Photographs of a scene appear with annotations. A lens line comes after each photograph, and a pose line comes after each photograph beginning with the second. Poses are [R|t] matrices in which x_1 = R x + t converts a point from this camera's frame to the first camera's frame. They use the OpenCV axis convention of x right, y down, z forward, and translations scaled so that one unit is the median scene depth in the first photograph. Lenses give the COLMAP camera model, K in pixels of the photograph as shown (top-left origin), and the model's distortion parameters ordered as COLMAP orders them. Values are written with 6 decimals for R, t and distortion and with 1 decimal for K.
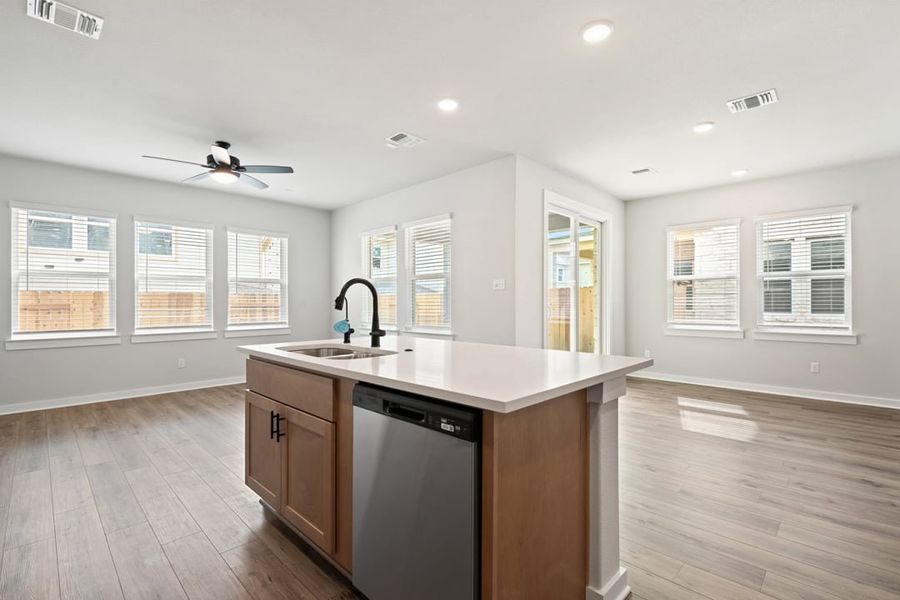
lens RADIAL K [[408.7, 0, 450.4], [0, 408.7, 301.2], [0, 0, 1]] dist [-0.003064, -0.003474]
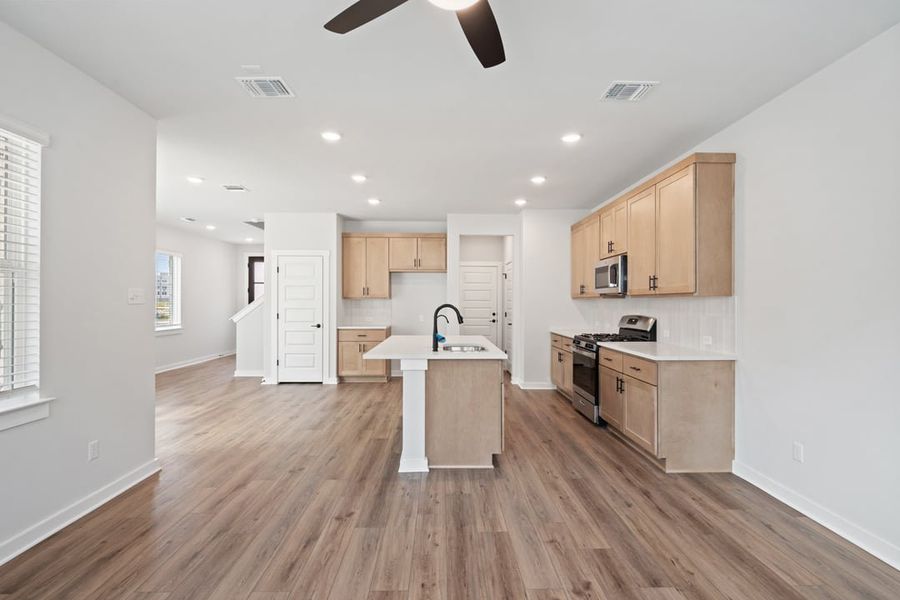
lens RADIAL K [[423.9, 0, 447.6], [0, 423.9, 301.2], [0, 0, 1]] dist [0.004136, -0.006410]
pose [[-0.710562, 0.001352, 0.703634, -0.750618], [-0.003160, 0.999982, -0.005113, -0.031606], [-0.703628, -0.005857, -0.710545, 1.172629]]
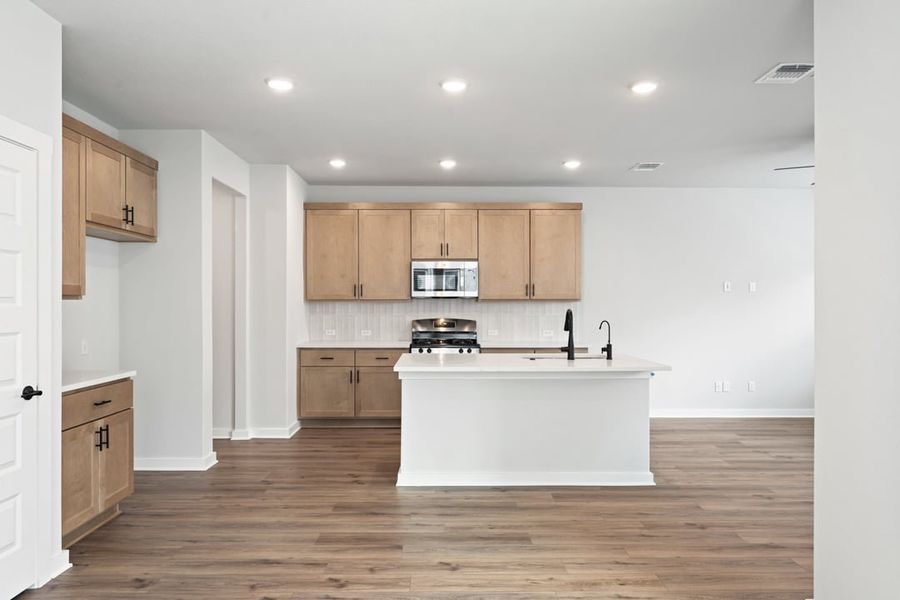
lens RADIAL K [[584.8, 0, 446.3], [0, 584.8, 308.3], [0, 0, 1]] dist [-0.001161, -0.002672]
pose [[-0.704362, 0.005501, -0.709820, 0.814515], [0.002292, 0.999982, 0.005475, -0.038296], [0.709837, 0.002230, -0.704362, 1.144143]]
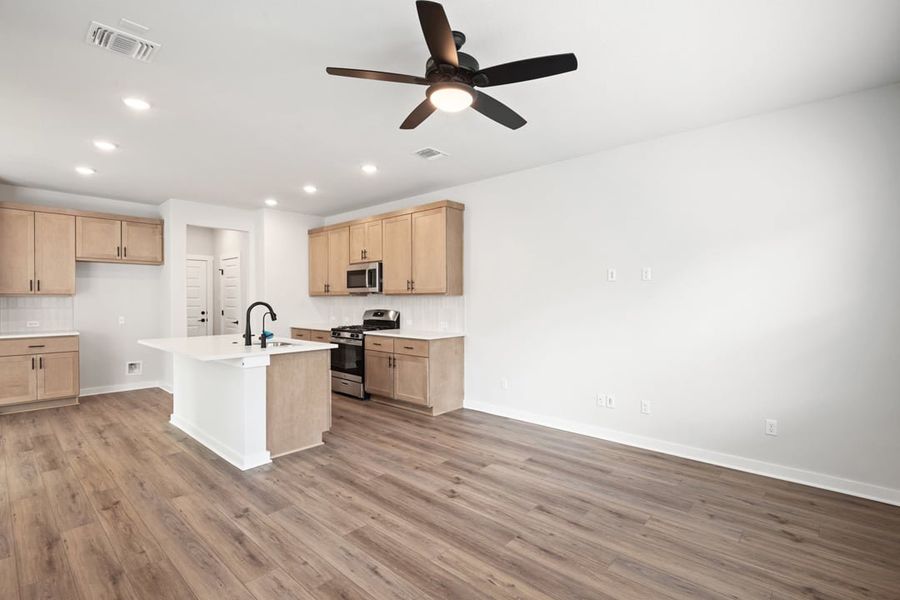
lens RADIAL K [[423.9, 0, 449.0], [0, 423.9, 302.8], [0, 0, 1]] dist [0.004136, -0.006410]
pose [[-0.999387, 0.002769, -0.034887, -0.494788], [0.002534, 0.999974, 0.006764, -0.033152], [0.034905, 0.006671, -0.999368, 1.463225]]
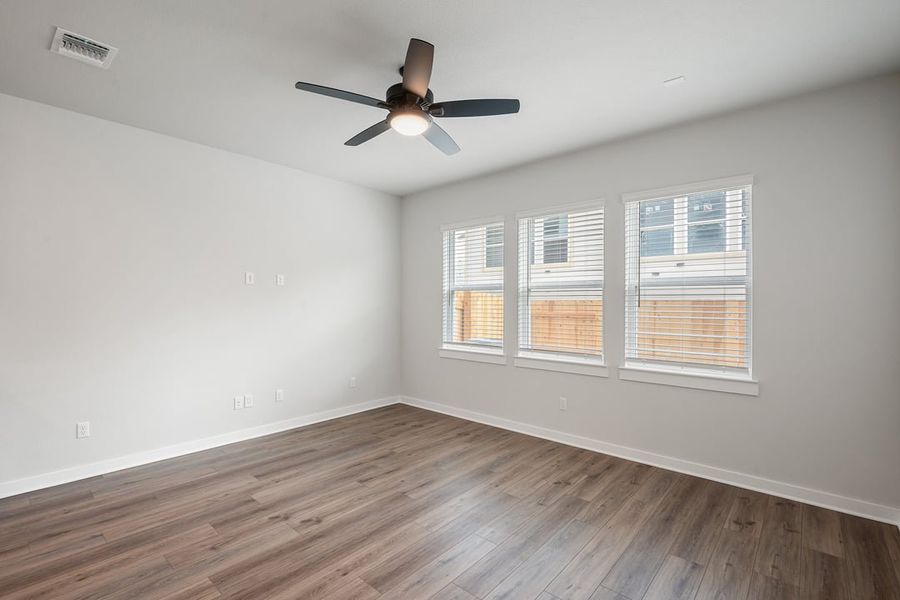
lens RADIAL K [[408.7, 0, 448.8], [0, 408.7, 304.5], [0, 0, 1]] dist [-0.003064, -0.003474]
pose [[0.051902, 0.008450, -0.998616, 0.058854], [-0.000673, 0.999964, 0.008426, -0.036063], [0.998652, 0.000234, 0.051906, 0.956273]]
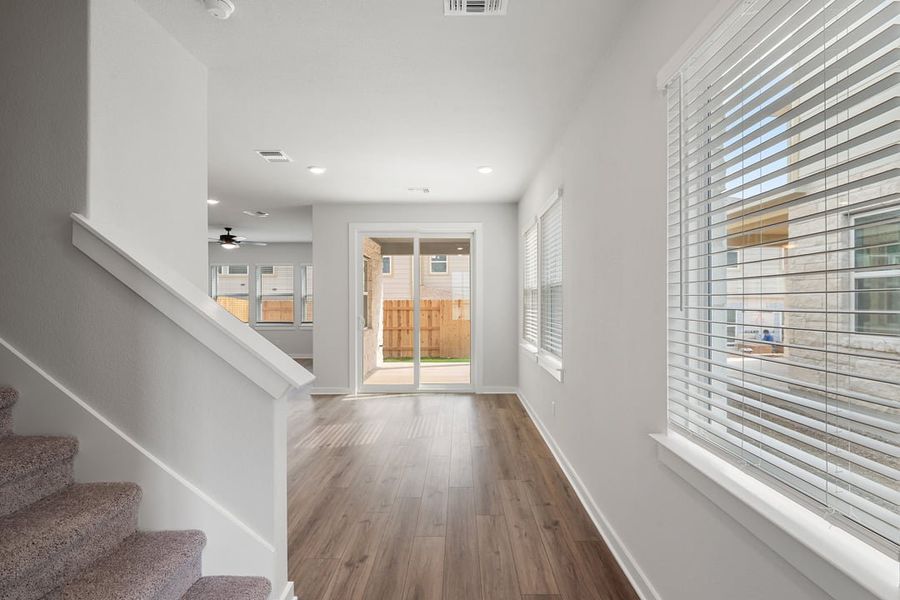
lens RADIAL K [[408.7, 0, 459.5], [0, 408.7, 301.2], [0, 0, 1]] dist [-0.003064, -0.003474]
pose [[0.694840, 0.000967, -0.719163, 1.535776], [0.003590, 0.999982, 0.004814, -0.046301], [0.719155, -0.005927, 0.694824, 0.392398]]
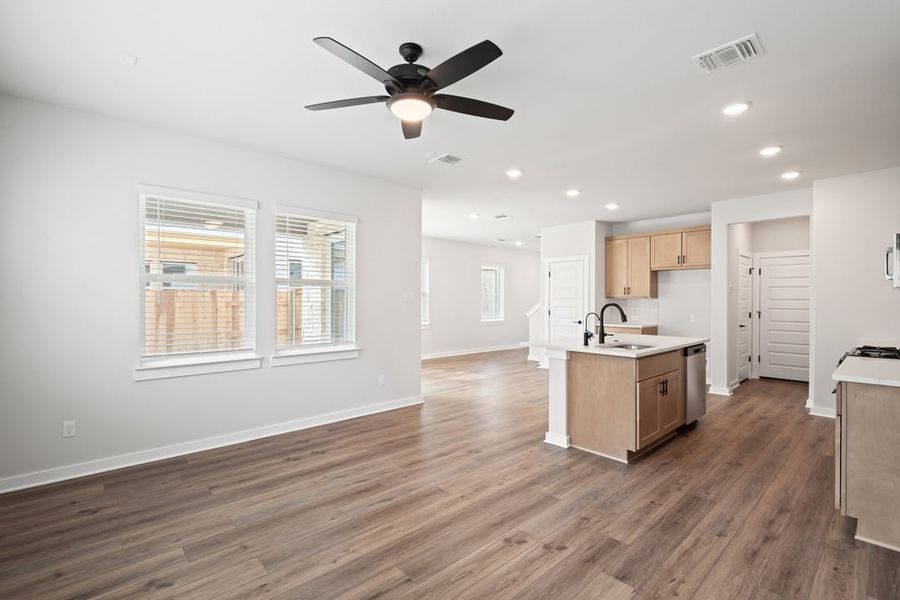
lens RADIAL K [[408.7, 0, 445.9], [0, 408.7, 302.1], [0, 0, 1]] dist [-0.003064, -0.003474]
pose [[0.060131, -0.003265, 0.998185, -1.048756], [-0.007073, 0.999968, 0.003697, -0.032960], [-0.998165, -0.007282, 0.060106, 0.852534]]
